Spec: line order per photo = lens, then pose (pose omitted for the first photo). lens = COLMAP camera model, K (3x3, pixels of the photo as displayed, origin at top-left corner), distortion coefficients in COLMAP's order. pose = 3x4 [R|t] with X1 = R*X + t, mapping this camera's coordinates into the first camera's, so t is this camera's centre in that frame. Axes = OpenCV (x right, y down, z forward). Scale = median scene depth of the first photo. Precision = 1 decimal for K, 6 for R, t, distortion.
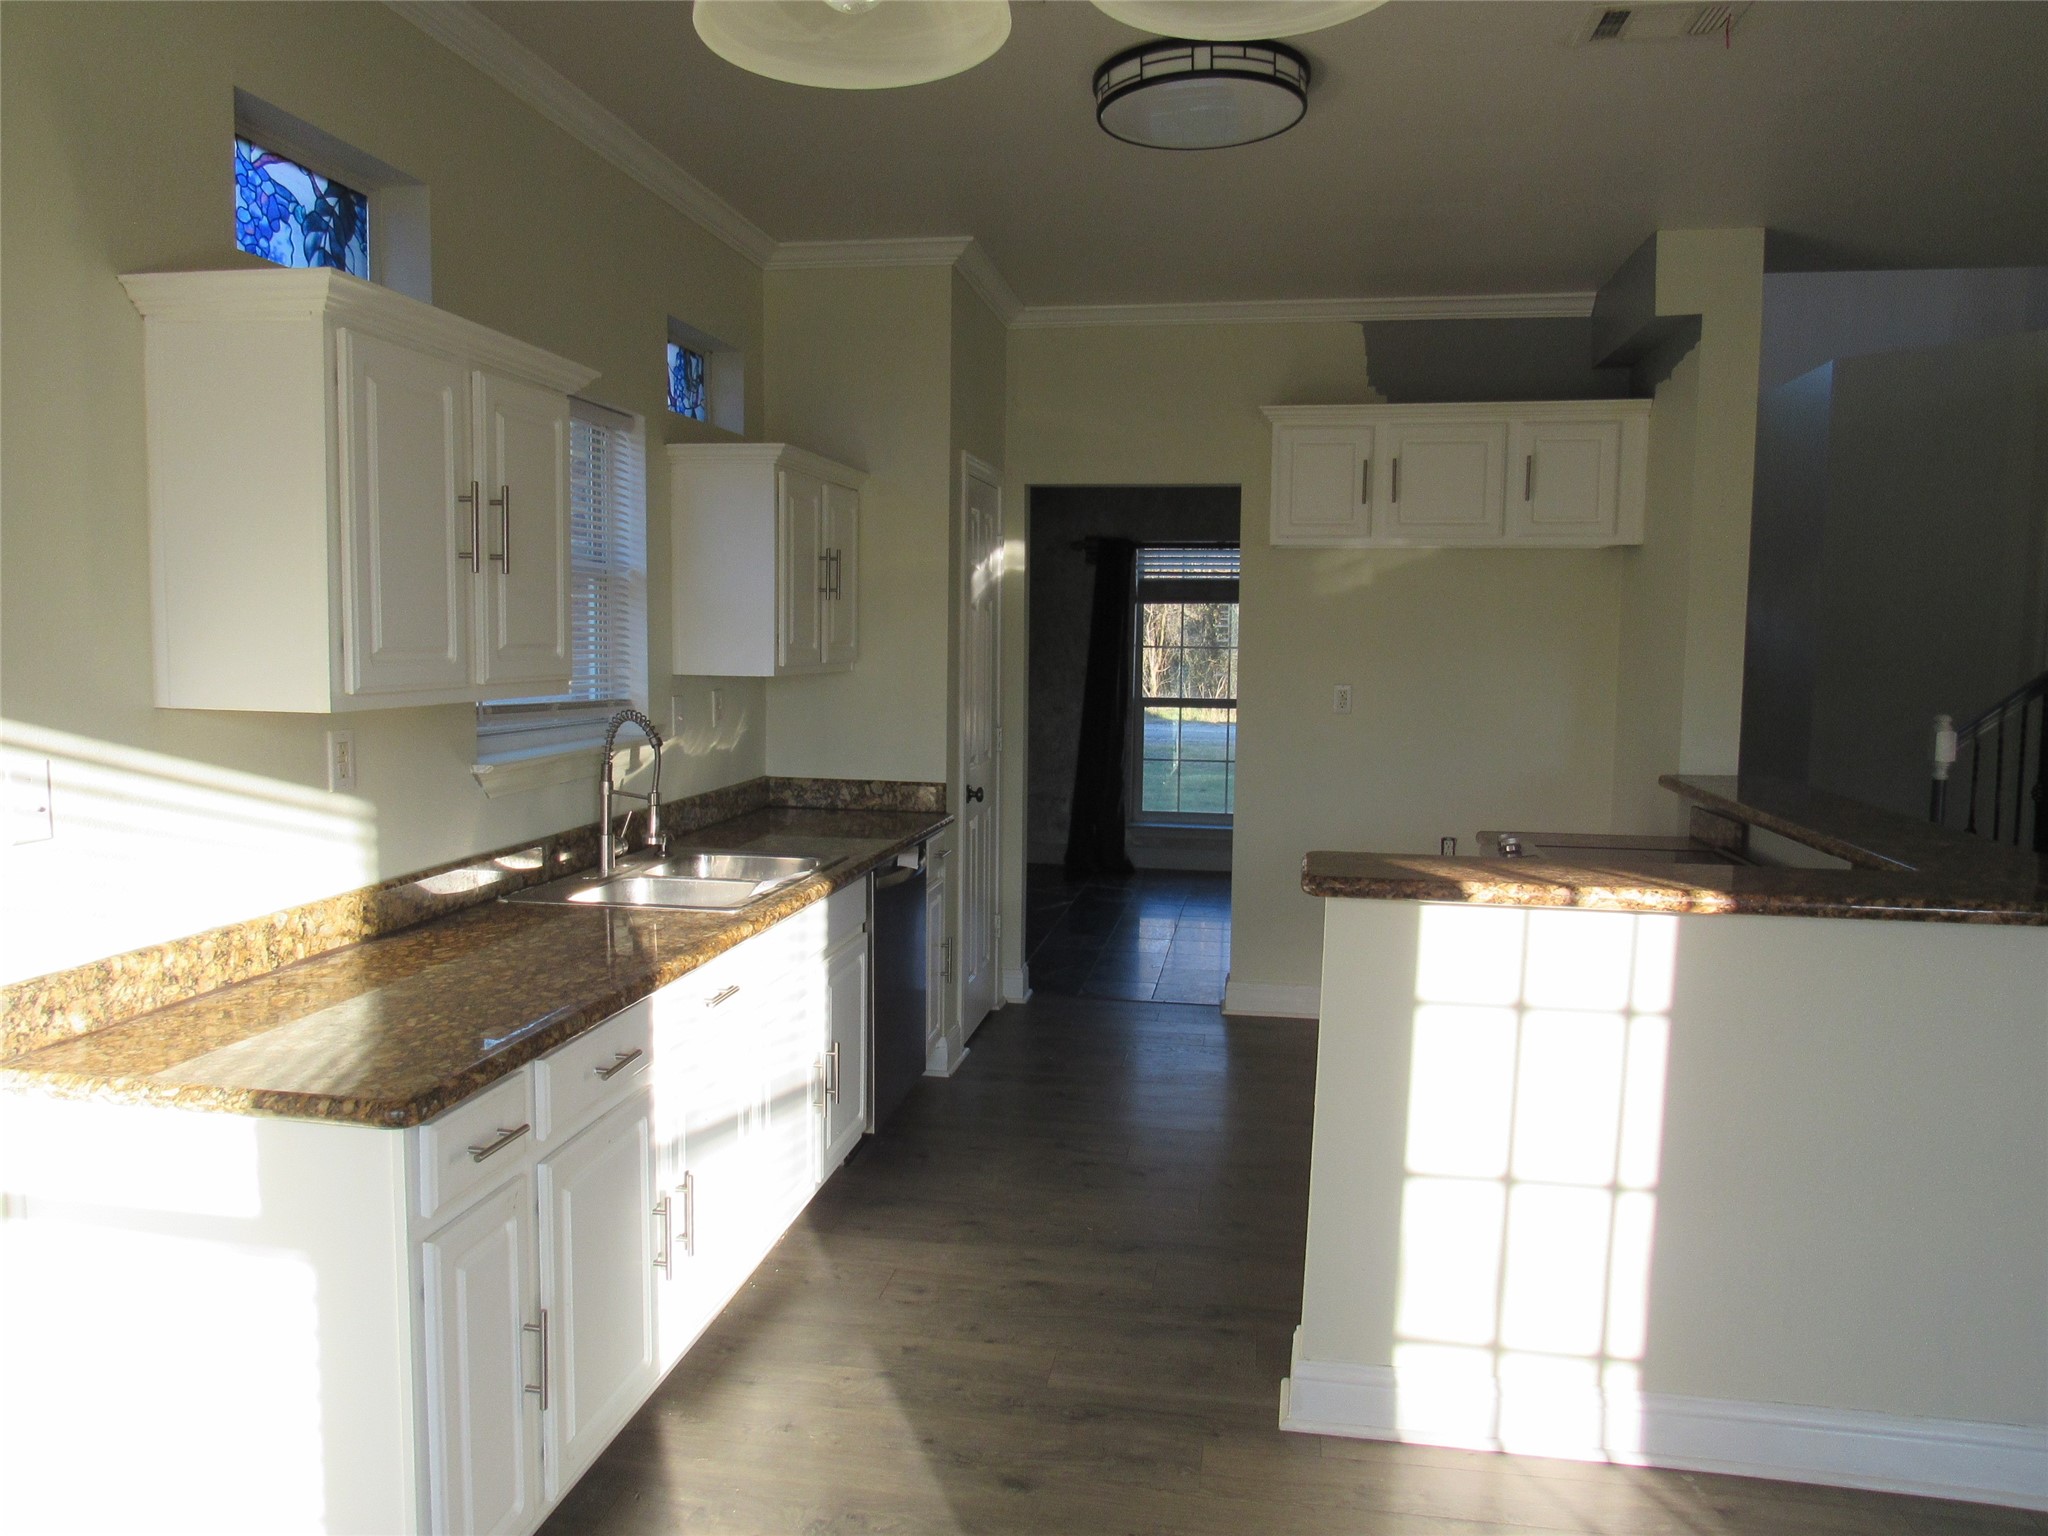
lens RADIAL K [[1464.8, 0, 1024.2], [0, 1464.8, 779.1], [0, 0, 1]] dist [-0.006850, -0.004469]
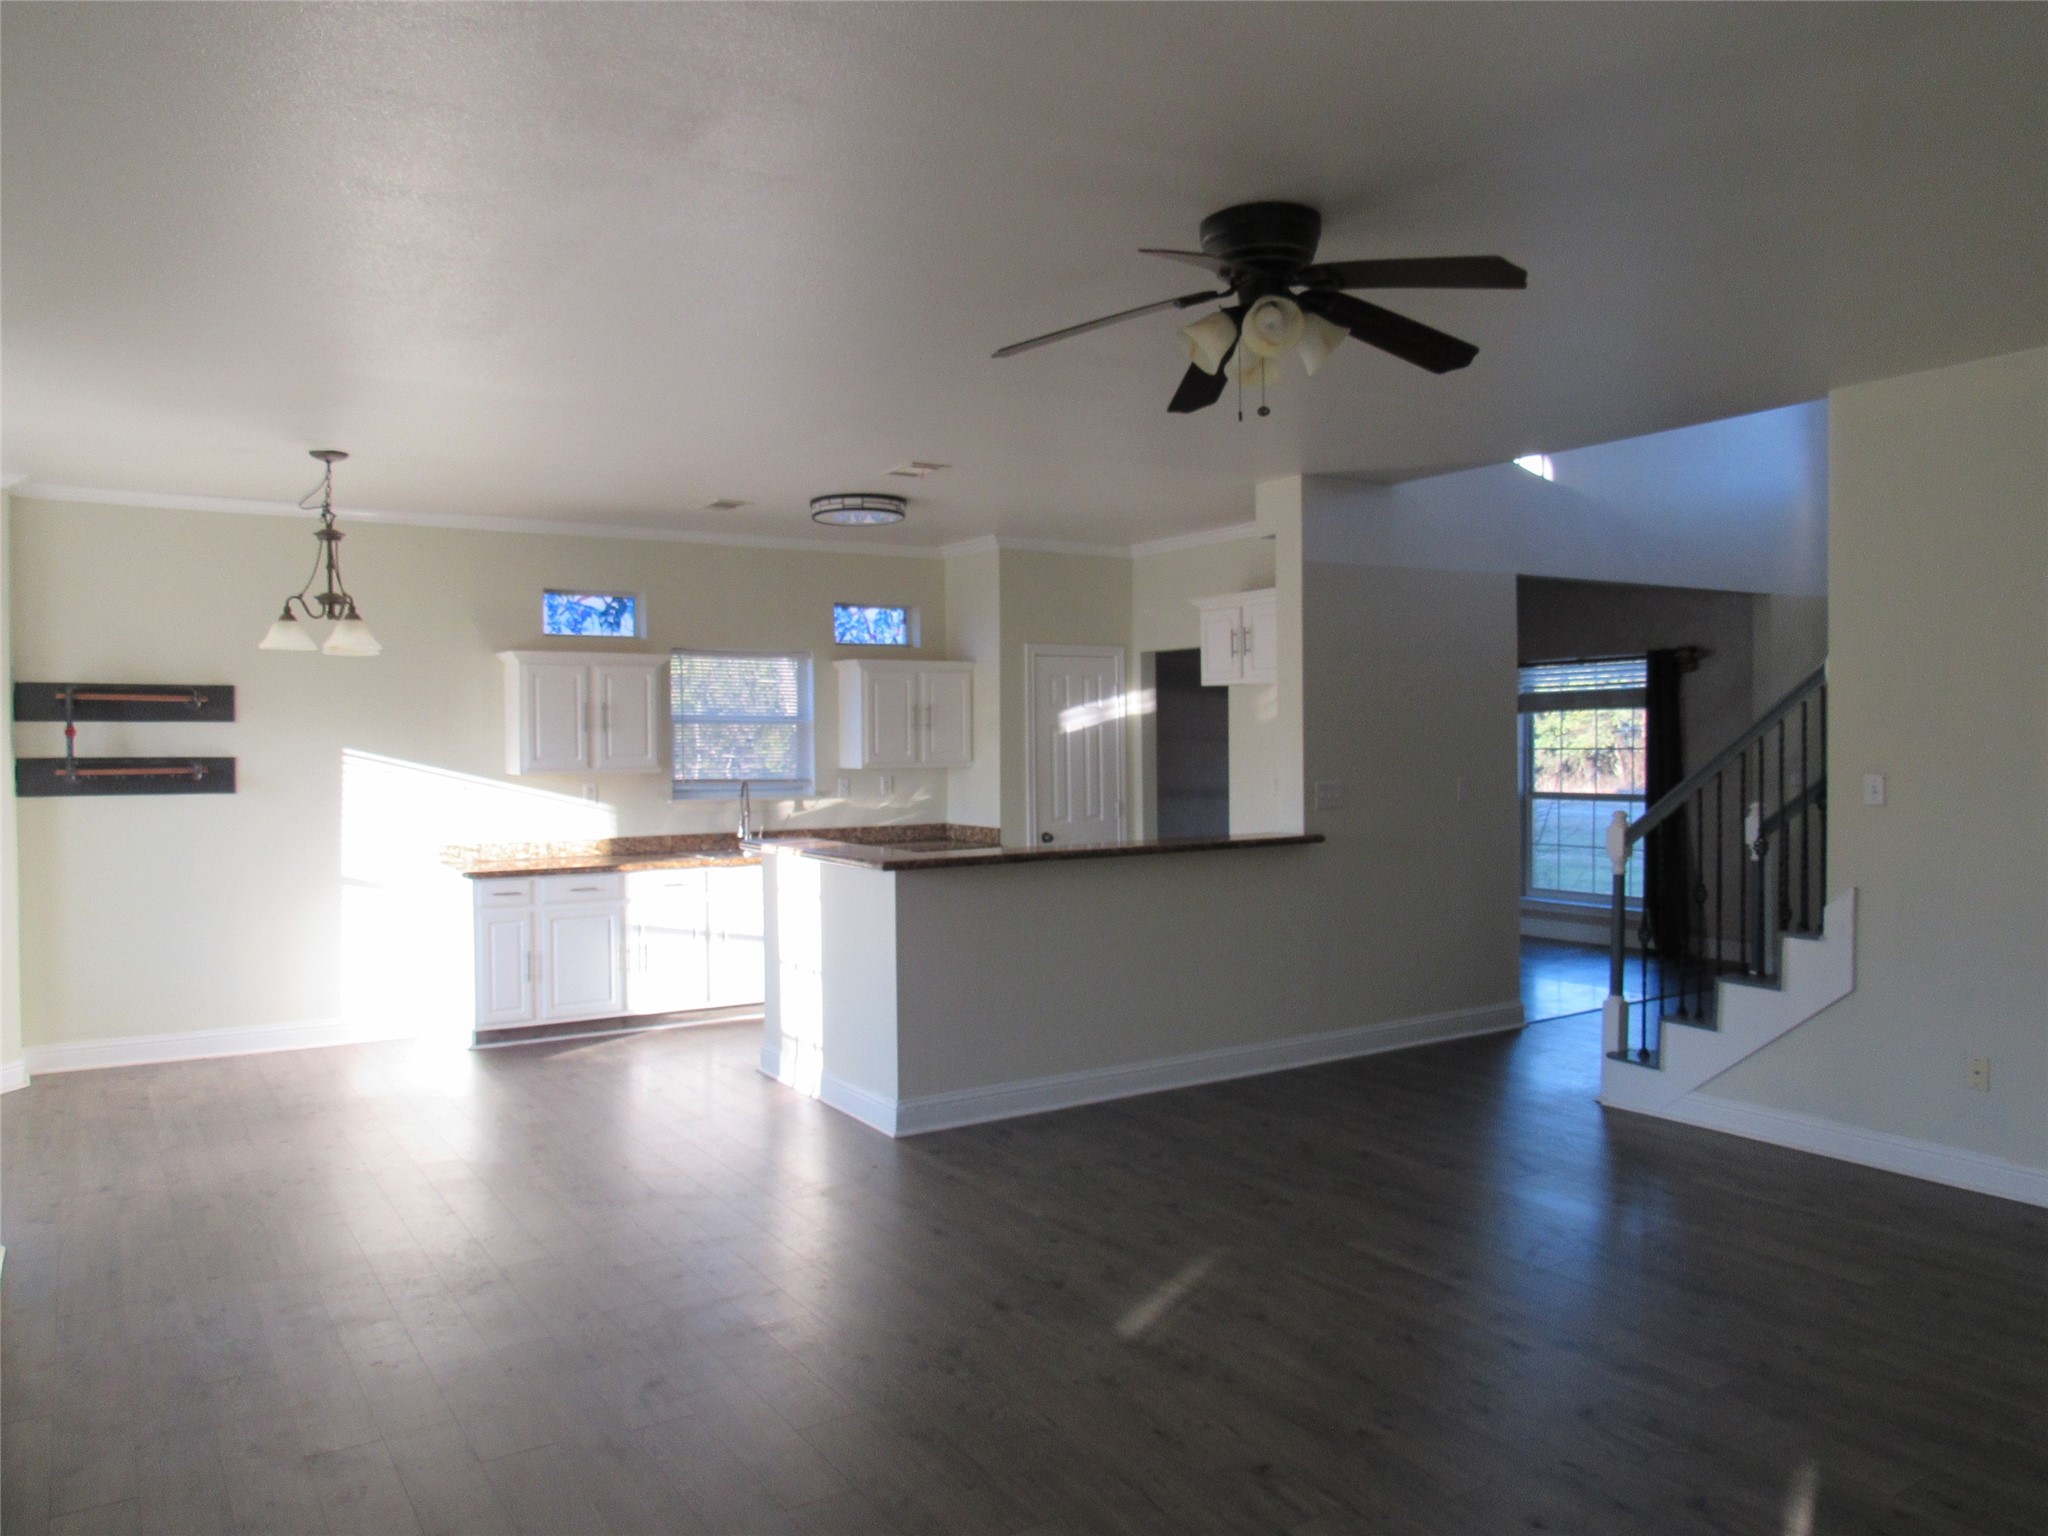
lens RADIAL K [[1464.8, 0, 1024.2], [0, 1464.8, 779.1], [0, 0, 1]] dist [-0.006850, -0.004469]
pose [[0.676630, -0.008679, -0.736272, 2.049508], [-0.050976, 0.996979, -0.058599, 0.074474], [0.734556, 0.077182, 0.674144, -0.312467]]
